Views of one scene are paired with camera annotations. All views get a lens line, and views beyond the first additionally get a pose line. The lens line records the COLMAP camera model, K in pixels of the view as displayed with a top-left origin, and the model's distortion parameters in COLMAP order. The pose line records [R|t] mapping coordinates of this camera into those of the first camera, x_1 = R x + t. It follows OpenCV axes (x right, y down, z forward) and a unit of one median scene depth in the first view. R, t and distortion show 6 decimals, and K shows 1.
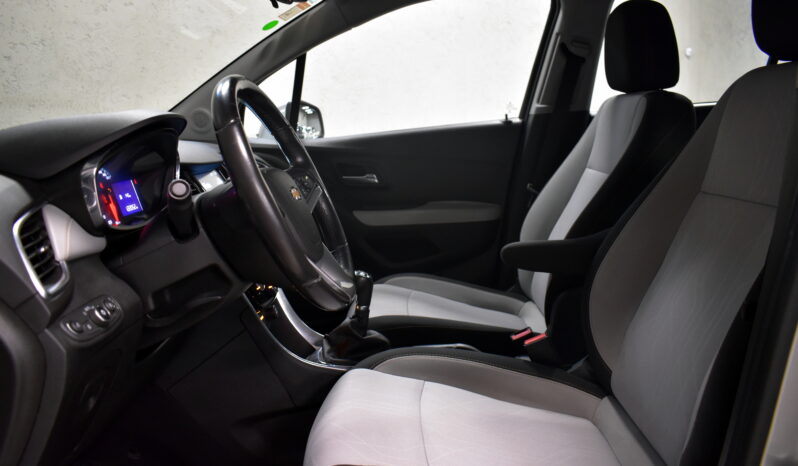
lens RADIAL K [[636.0, 0, 399.0], [0, 636.0, 233.0], [0, 0, 1]] dist [-0.049839, 0.003578]
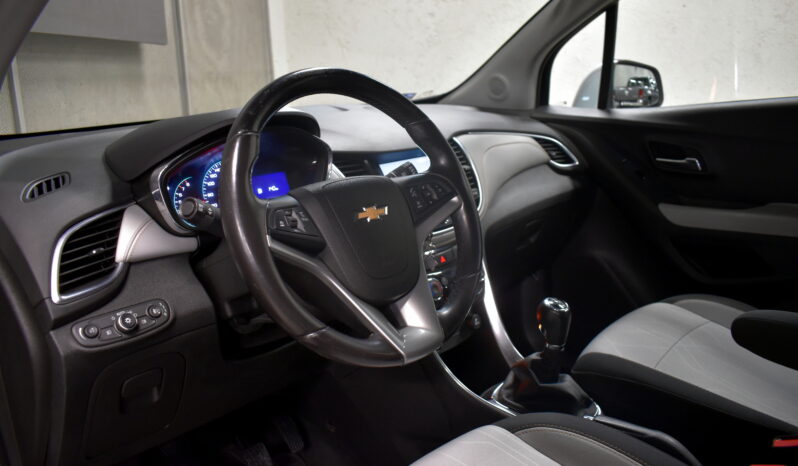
lens RADIAL K [[636.0, 0, 399.0], [0, 636.0, 233.0], [0, 0, 1]] dist [-0.049839, 0.003578]
pose [[0.753010, 0.146739, -0.641439, 0.281394], [-0.085629, 0.988381, 0.125585, -0.101828], [0.652414, -0.039641, 0.756825, 0.286348]]
